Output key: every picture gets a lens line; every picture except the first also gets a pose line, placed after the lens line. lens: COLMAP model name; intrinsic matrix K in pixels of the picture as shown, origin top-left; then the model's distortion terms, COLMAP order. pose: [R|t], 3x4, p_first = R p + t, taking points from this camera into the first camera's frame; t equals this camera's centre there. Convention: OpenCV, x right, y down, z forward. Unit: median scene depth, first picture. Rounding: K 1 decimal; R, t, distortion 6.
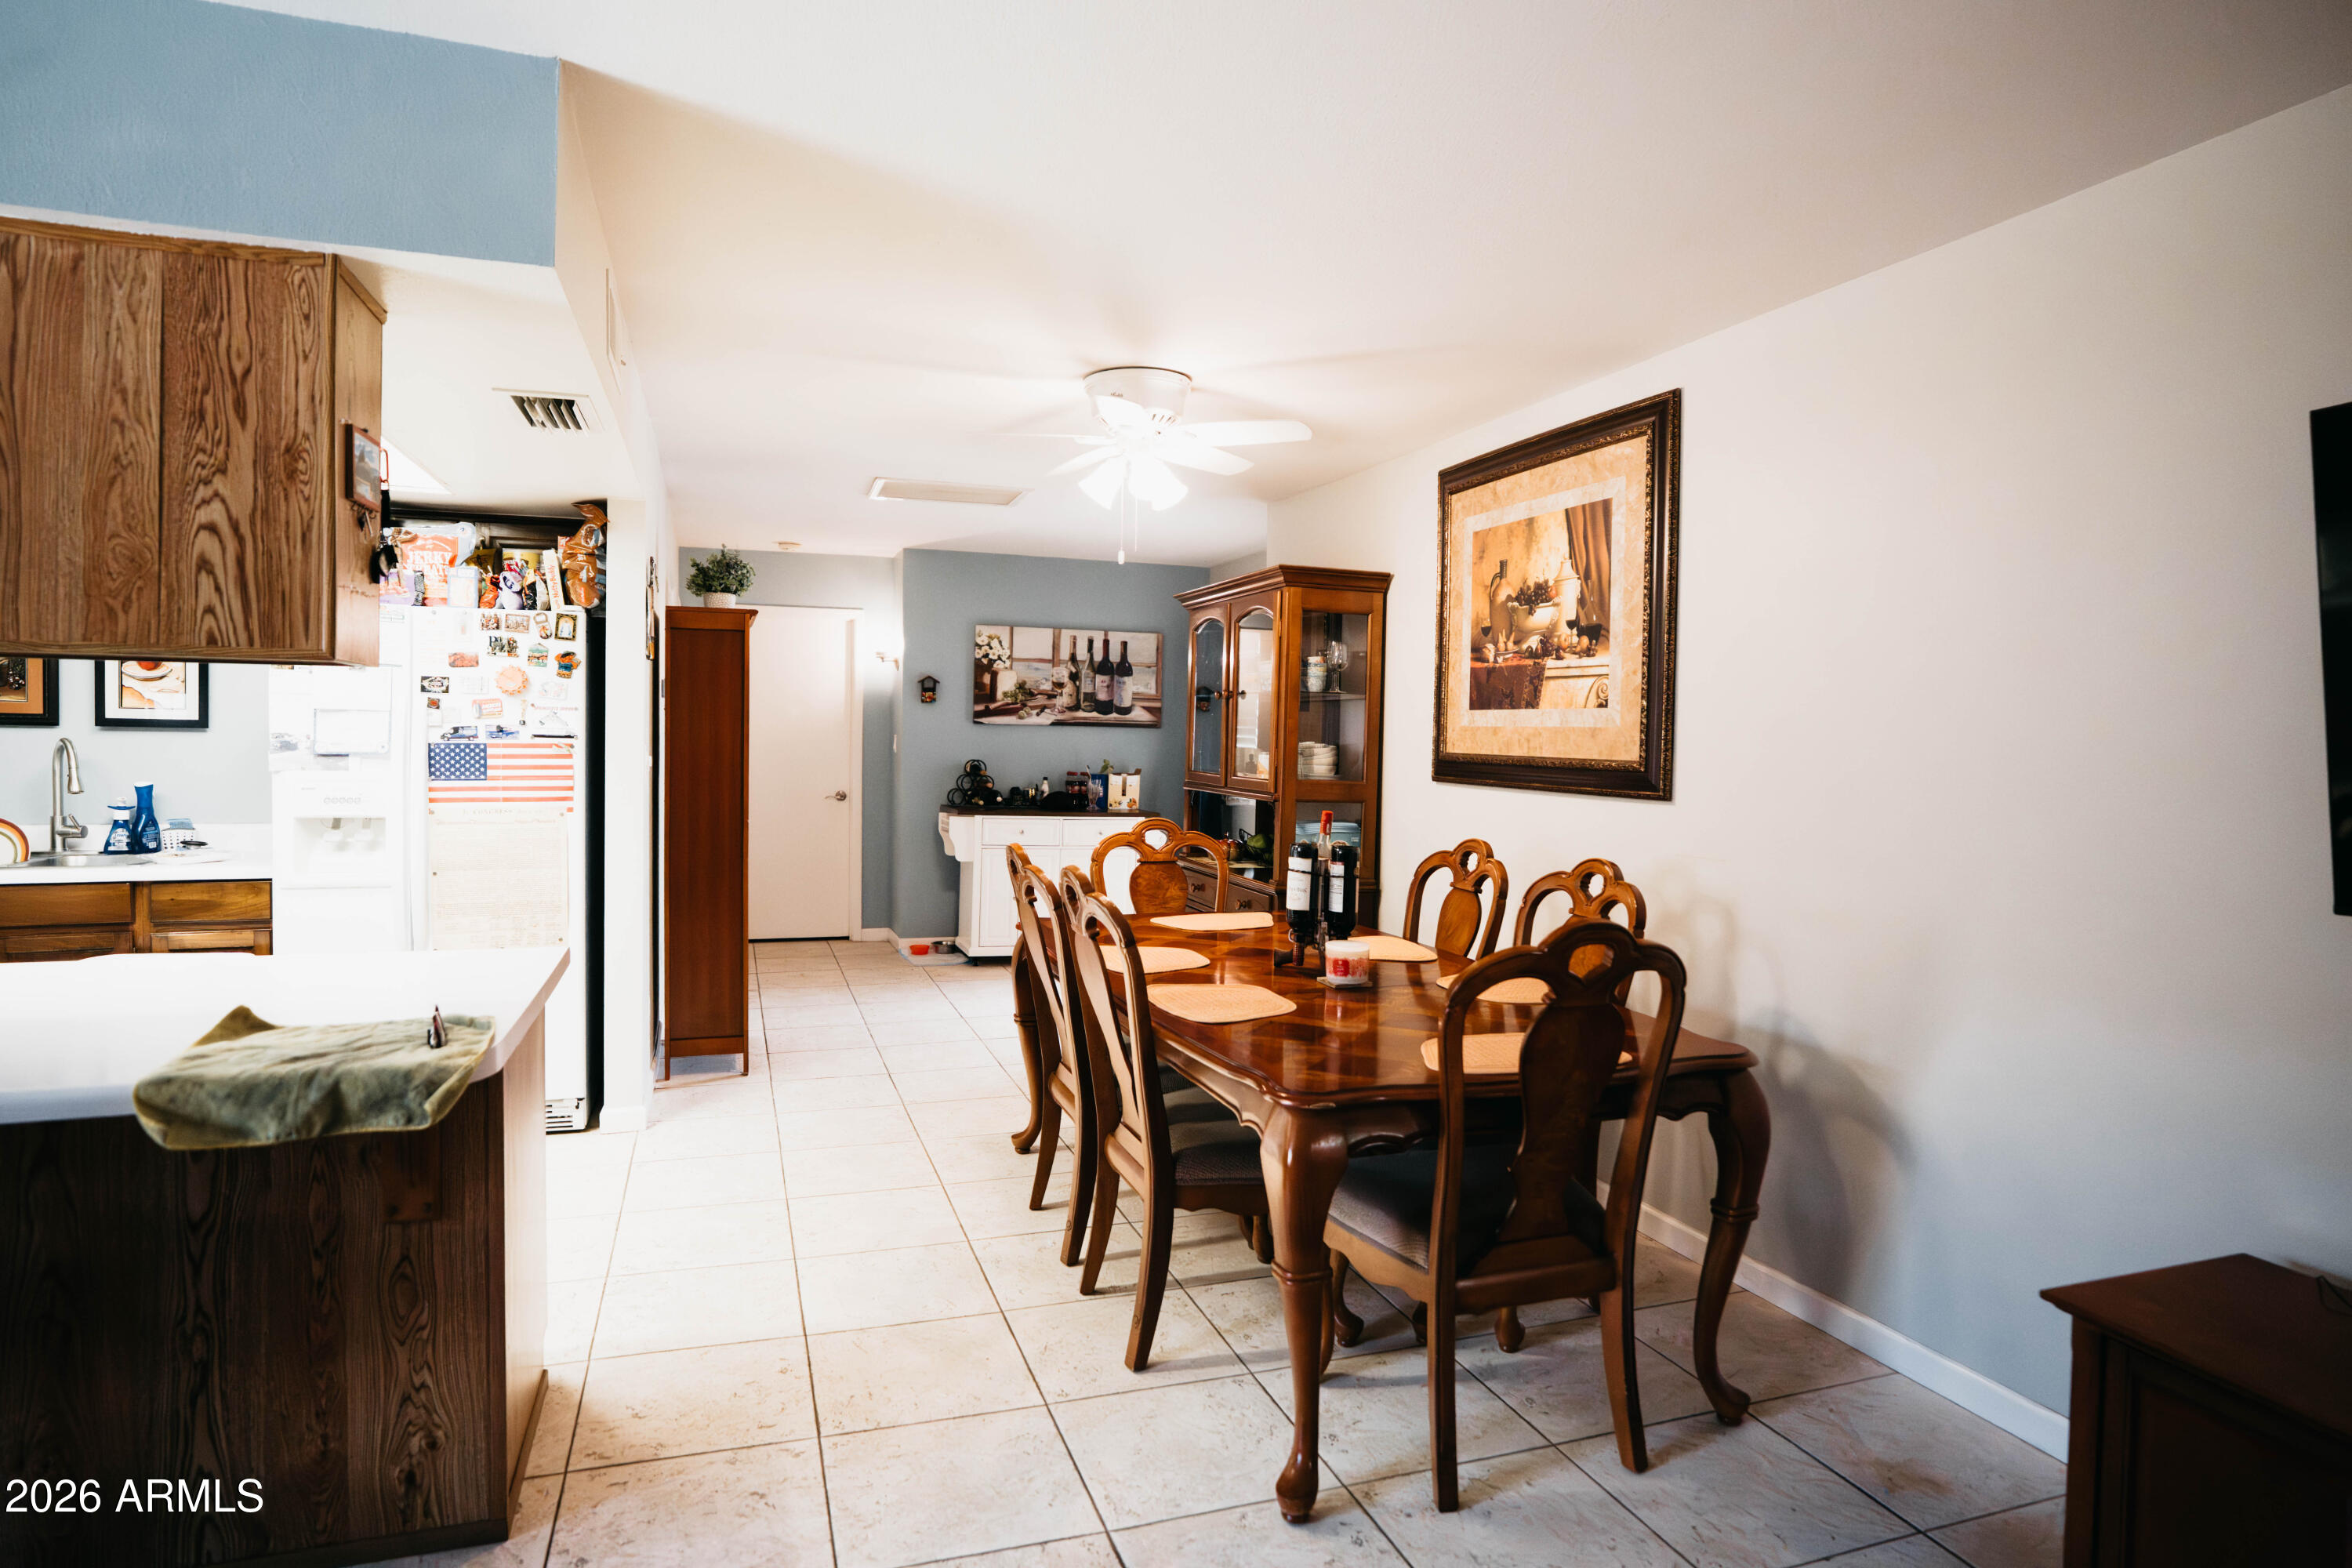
lens RADIAL K [[1320.2, 0, 1176.0], [0, 1320.2, 784.0], [0, 0, 1]] dist [-0.001797, -0.000331]
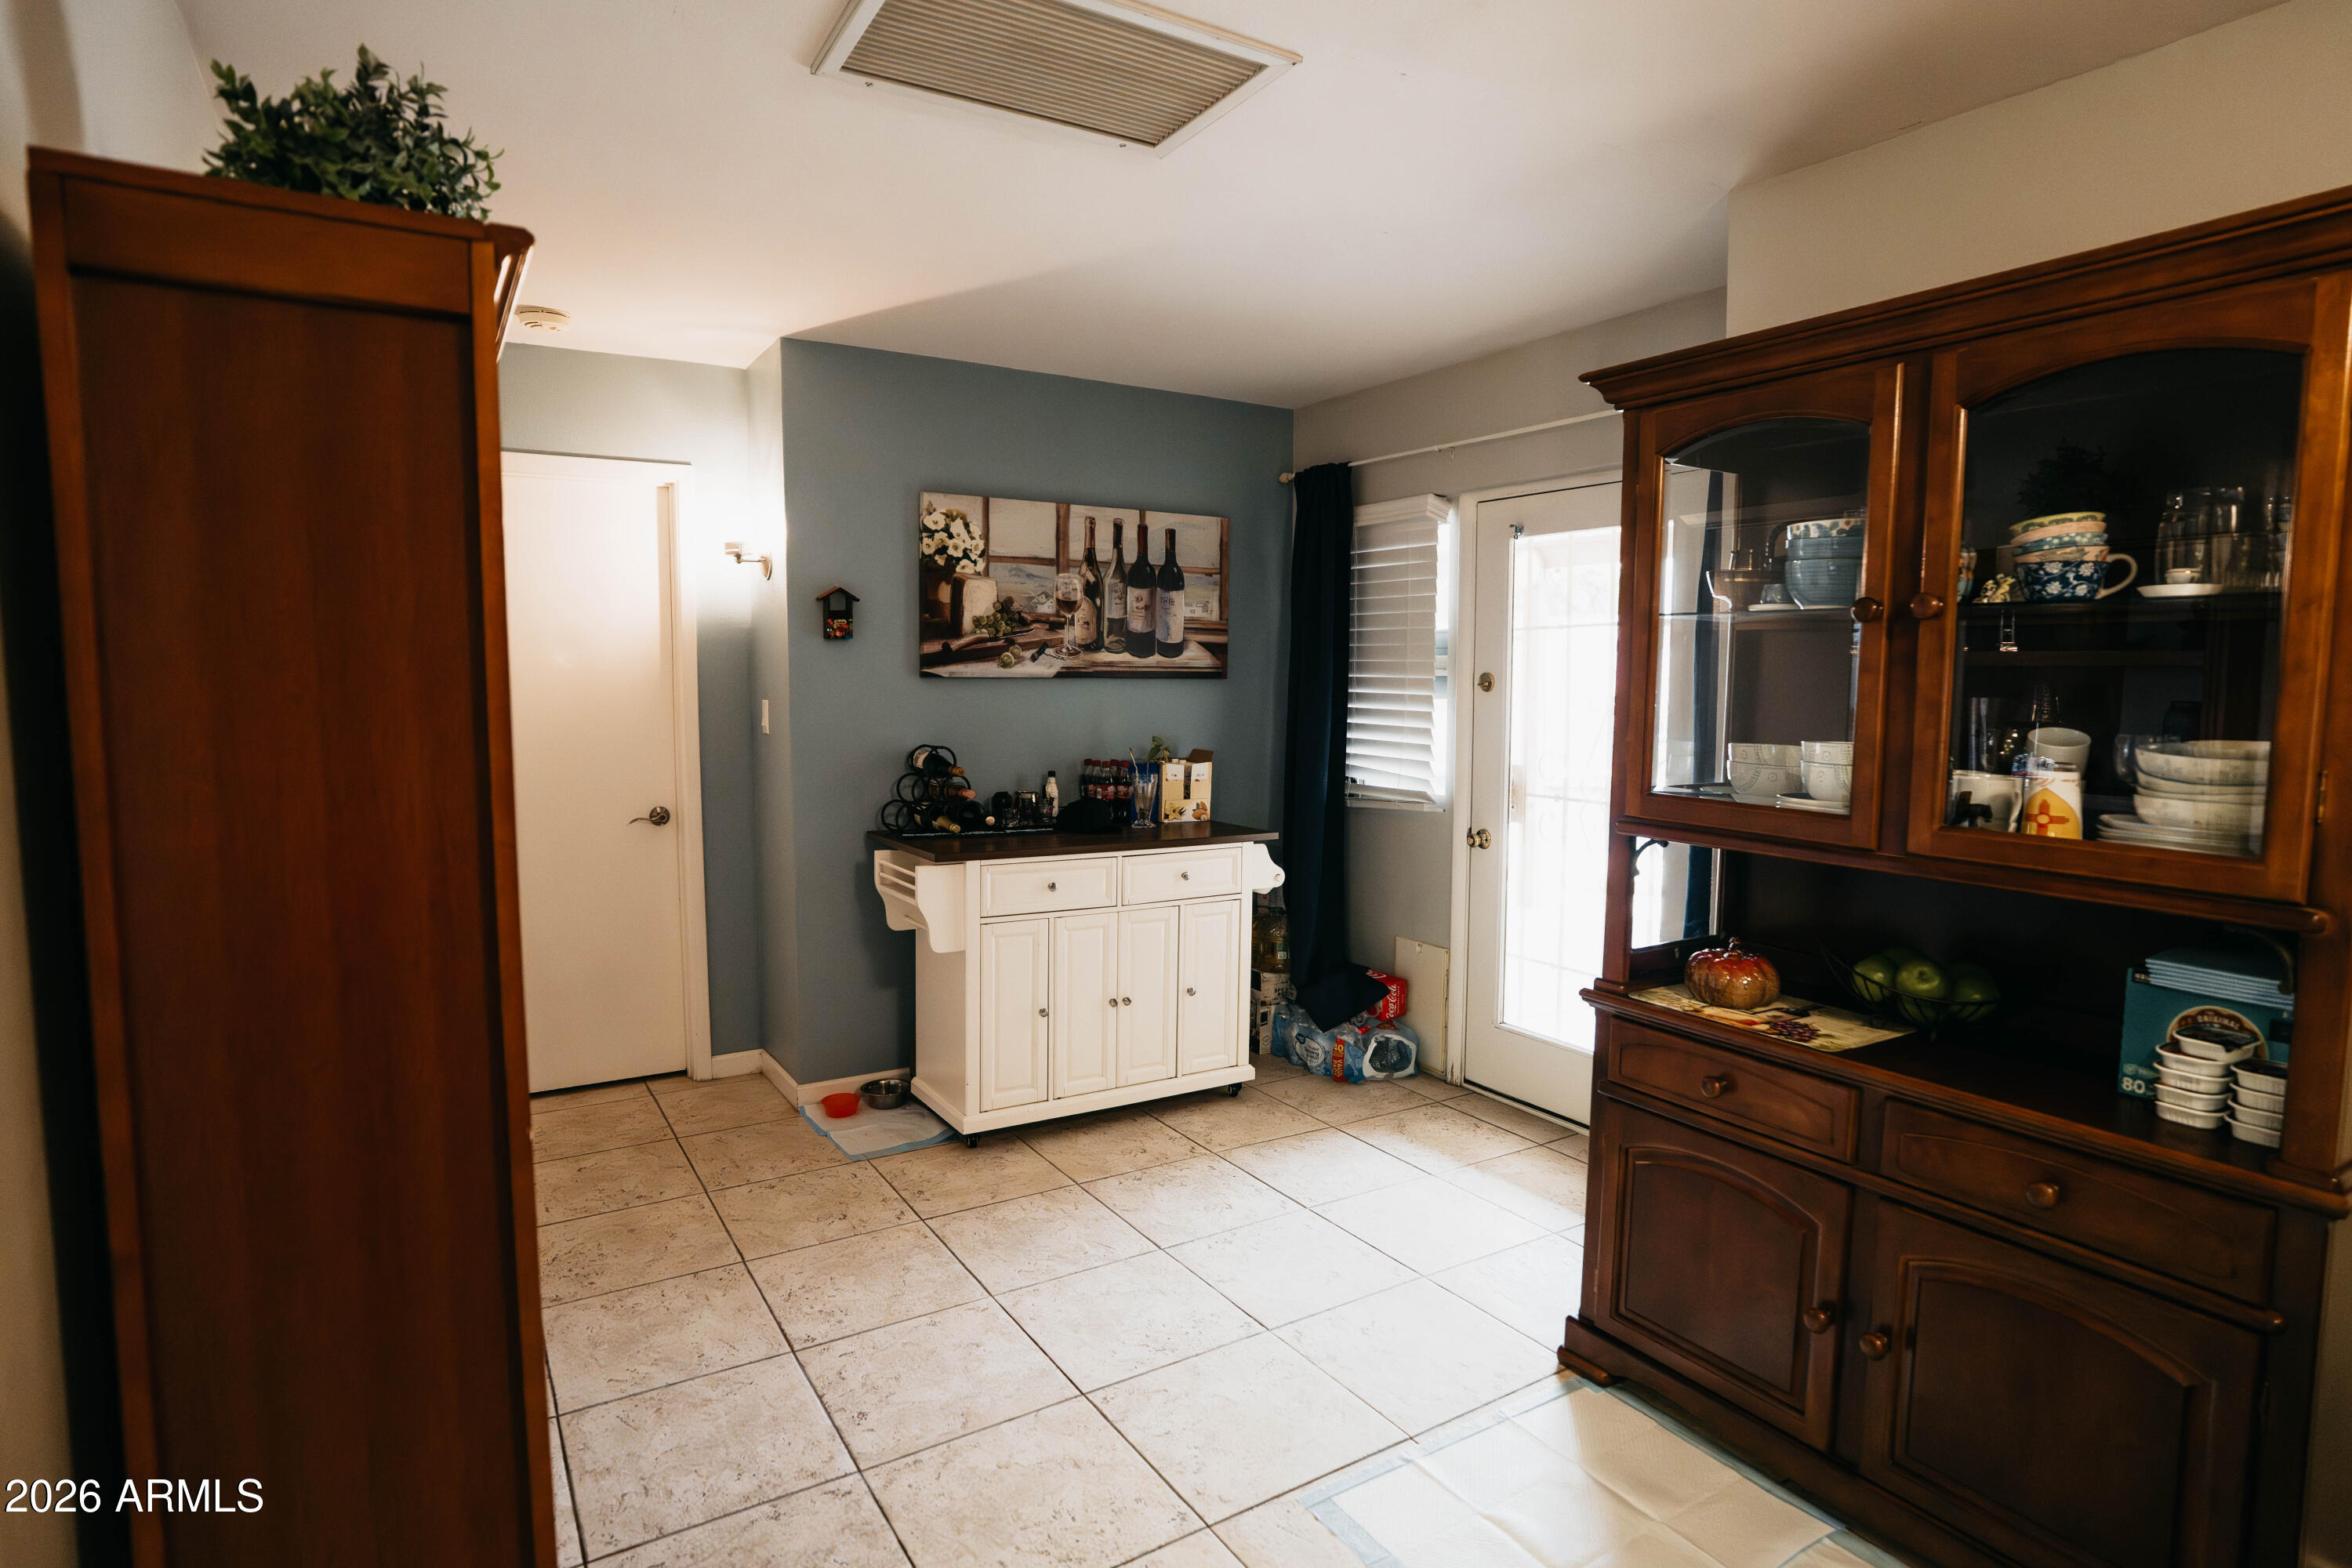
lens RADIAL K [[1218.4, 0, 1185.5], [0, 1218.4, 781.9], [0, 0, 1]] dist [-0.030744, 0.021883]
pose [[0.974920, -0.037150, 0.219433, -0.156651], [0.025795, 0.998187, 0.054390, -0.027032], [-0.221056, -0.047365, 0.974110, 0.484109]]
